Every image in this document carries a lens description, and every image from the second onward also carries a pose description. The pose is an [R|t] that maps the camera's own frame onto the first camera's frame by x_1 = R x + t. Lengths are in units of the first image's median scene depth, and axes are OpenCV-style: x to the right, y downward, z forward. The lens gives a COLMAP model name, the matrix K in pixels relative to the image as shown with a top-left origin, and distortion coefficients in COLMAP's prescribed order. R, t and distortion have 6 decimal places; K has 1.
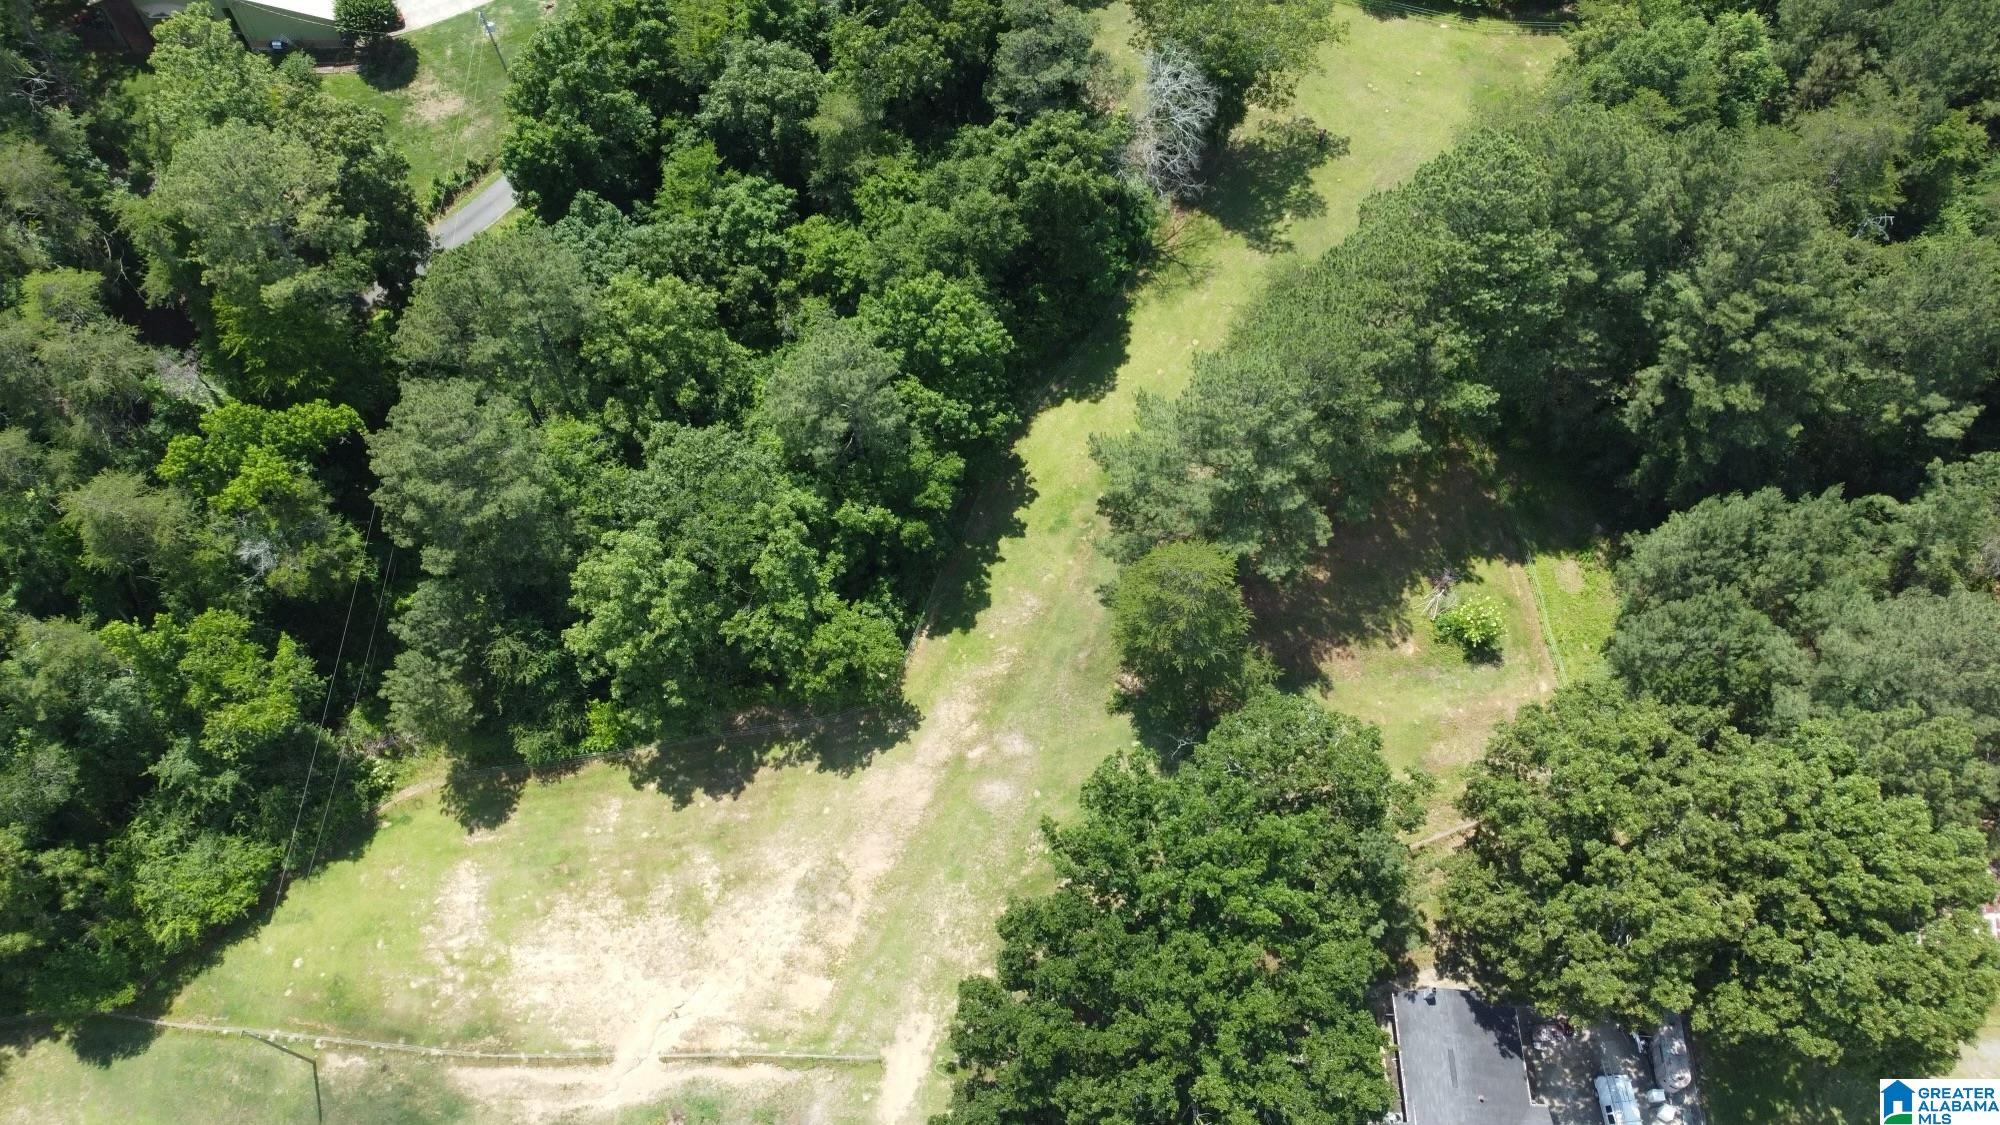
lens RADIAL K [[1513.1, 0, 997.4], [0, 1513.1, 561.5], [0, 0, 1]] dist [0.001438, -0.000622]
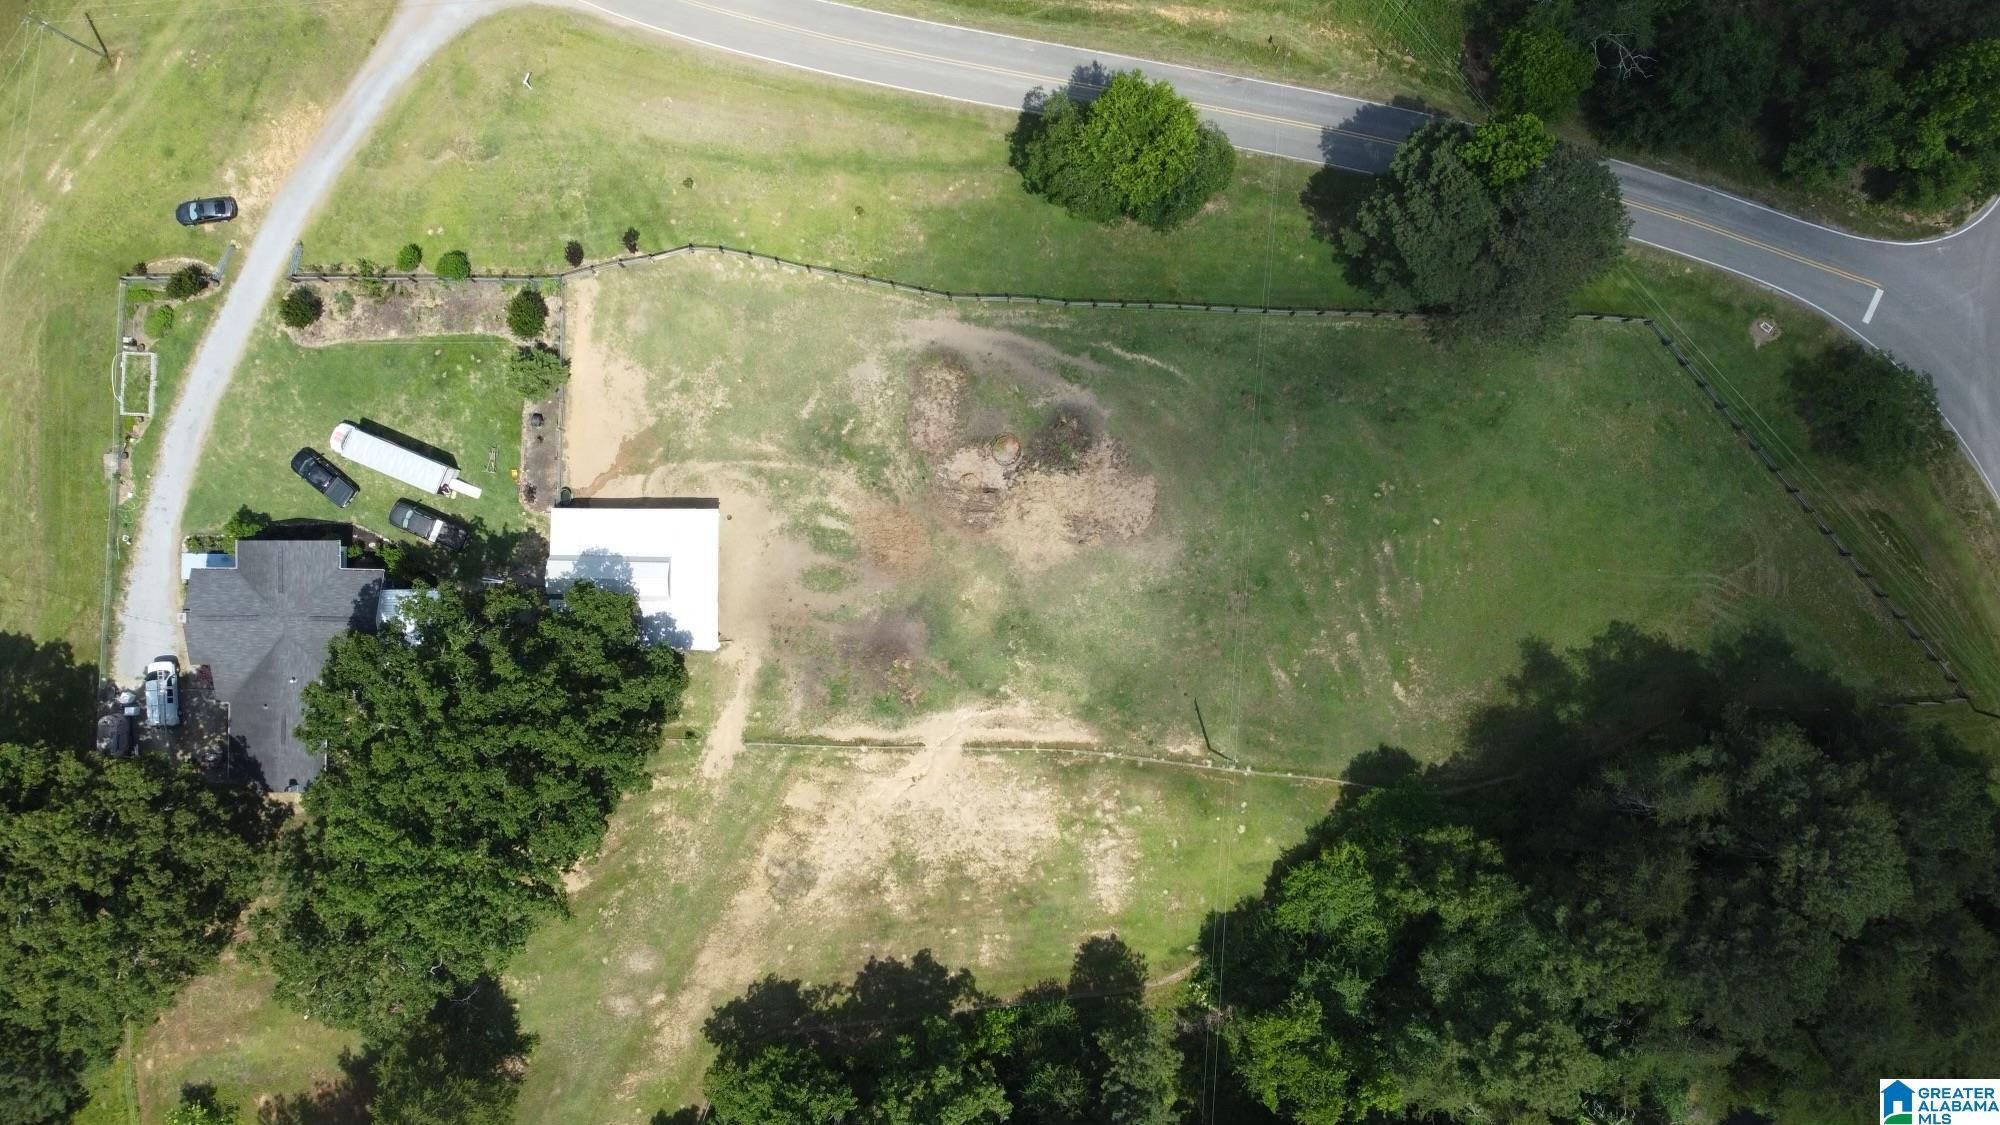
lens RADIAL K [[1513.1, 0, 989.7], [0, 1513.1, 562.6], [0, 0, 1]] dist [0.001438, -0.000622]
pose [[-0.999871, -0.010630, -0.012044, -0.249174], [0.003309, -0.869961, 0.493109, -0.150693], [-0.015720, 0.493006, 0.869884, -0.159295]]
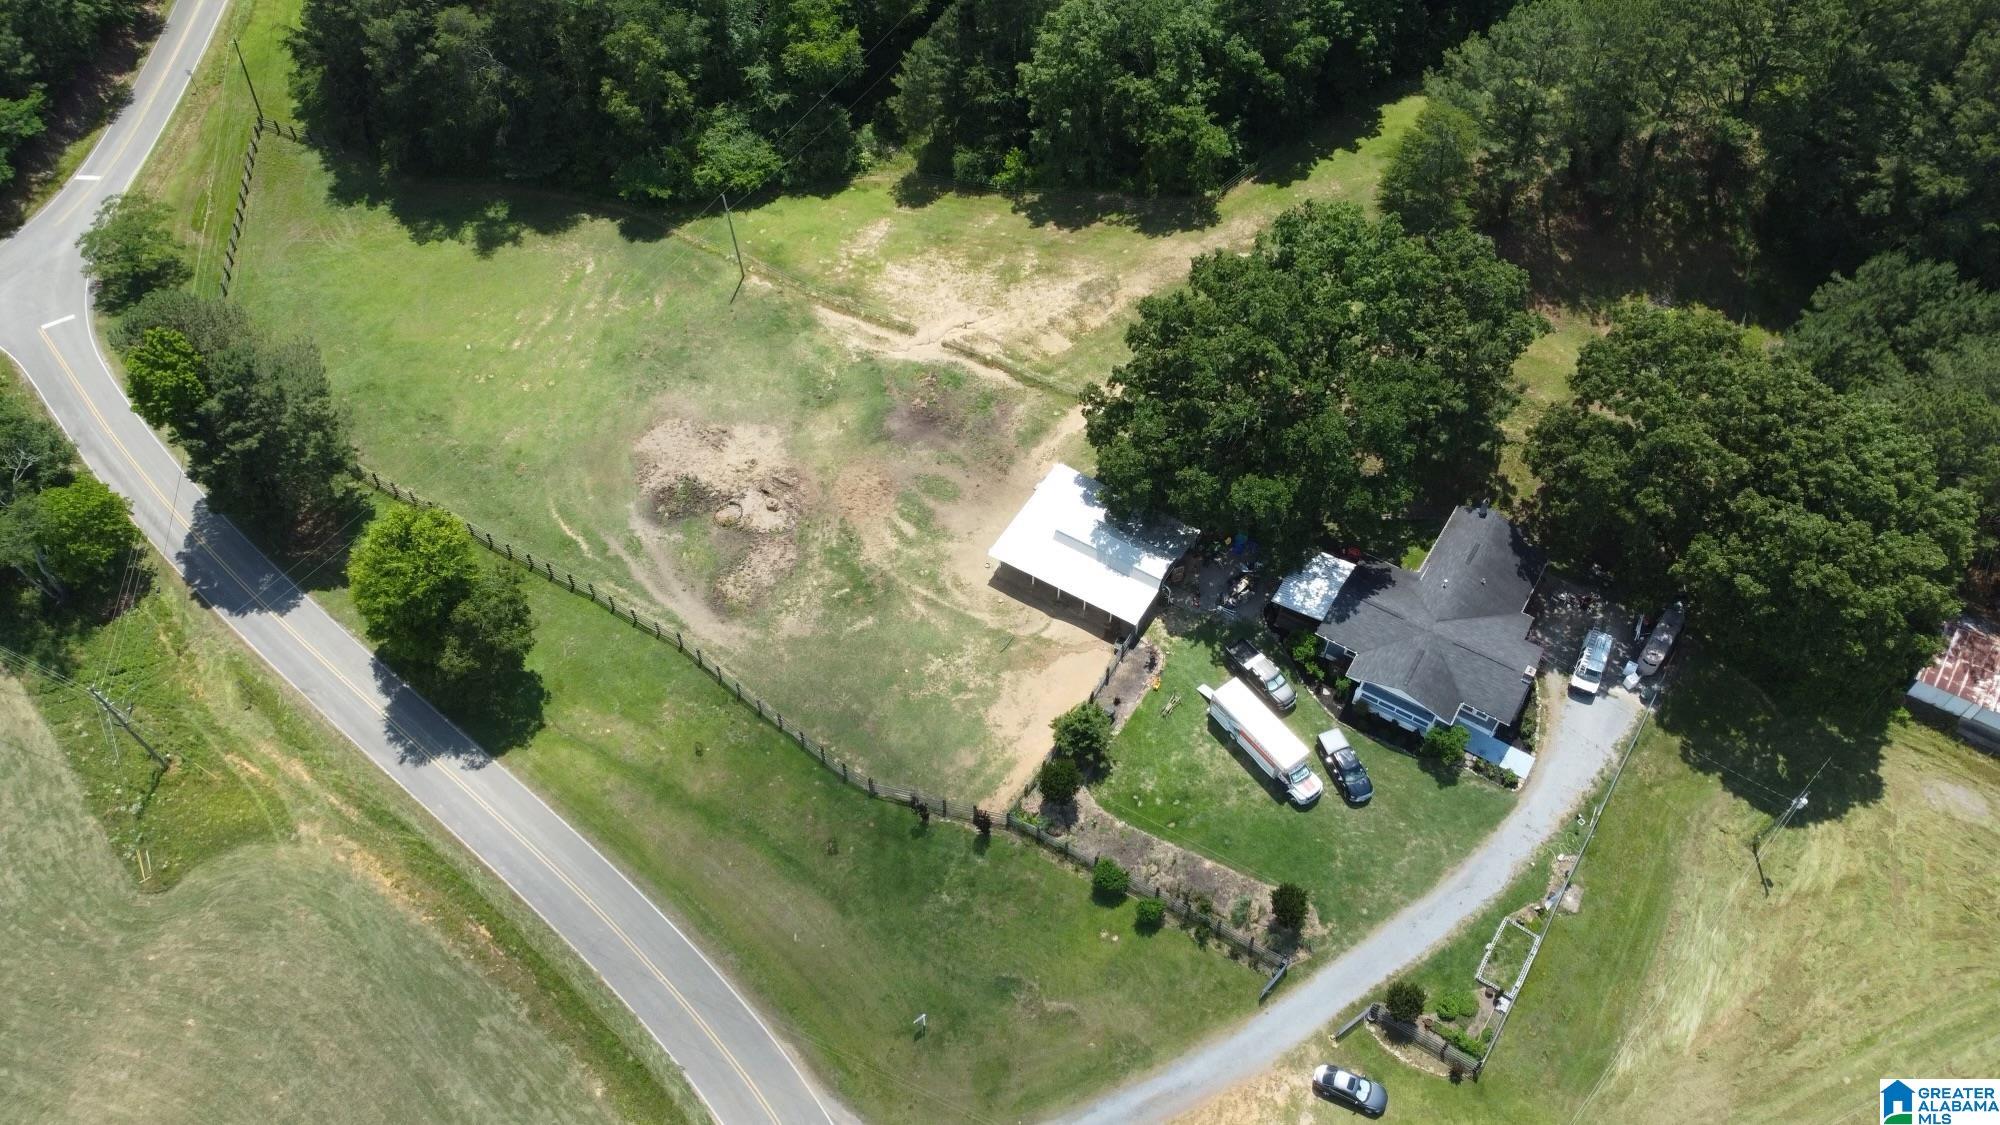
lens RADIAL K [[1513.1, 0, 981.3], [0, 1513.1, 573.5], [0, 0, 1]] dist [0.001438, -0.000622]
pose [[0.848451, 0.412616, -0.331480, 0.347626], [-0.448892, 0.892793, -0.037655, 0.532852], [0.280406, 0.180747, 0.942711, -0.267559]]
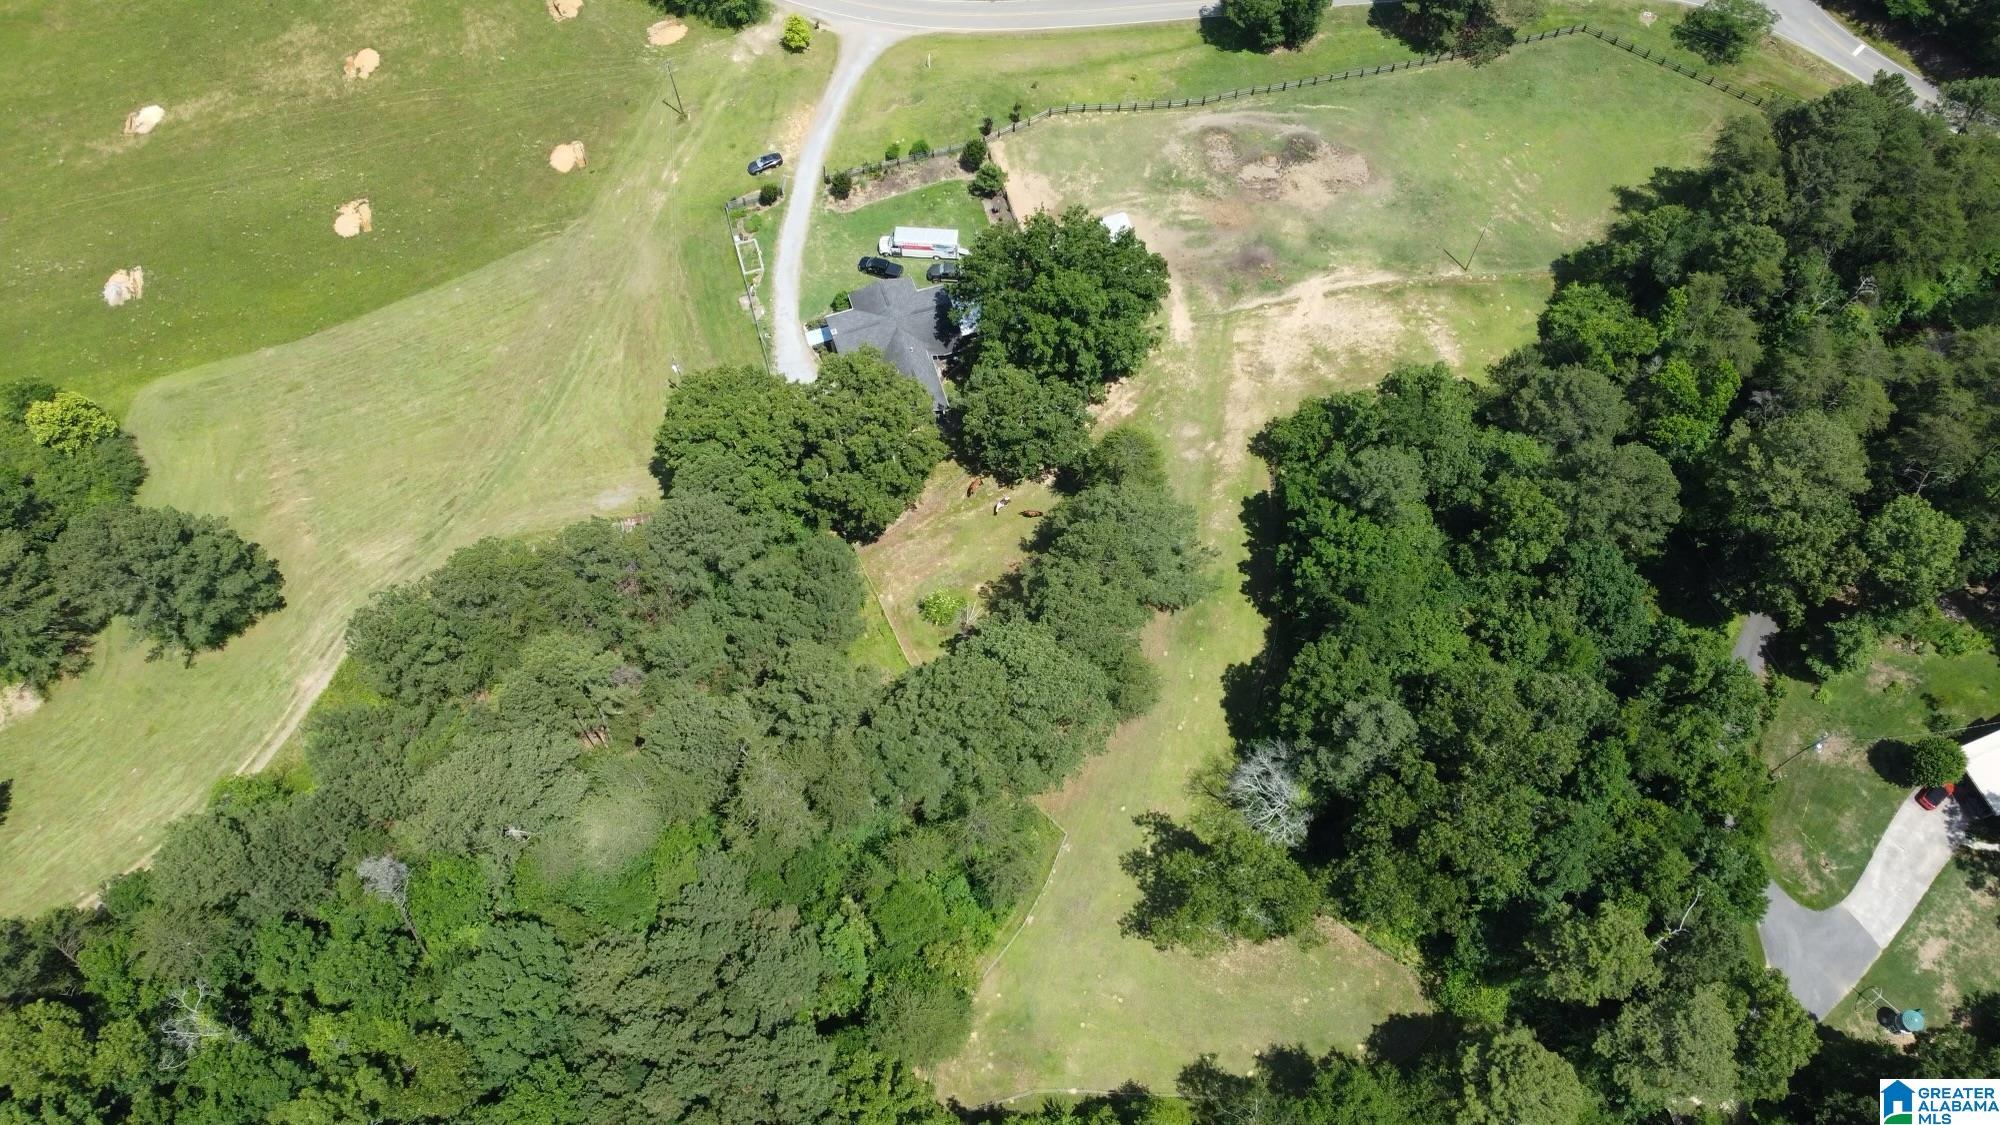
lens RADIAL K [[1513.1, 0, 1013.4], [0, 1513.1, 549.8], [0, 0, 1]] dist [0.001438, -0.000622]
pose [[-0.950580, 0.273455, -0.147036, 0.482037], [-0.273343, -0.512494, 0.814023, -1.265569], [0.147244, 0.813985, 0.561914, 0.109218]]
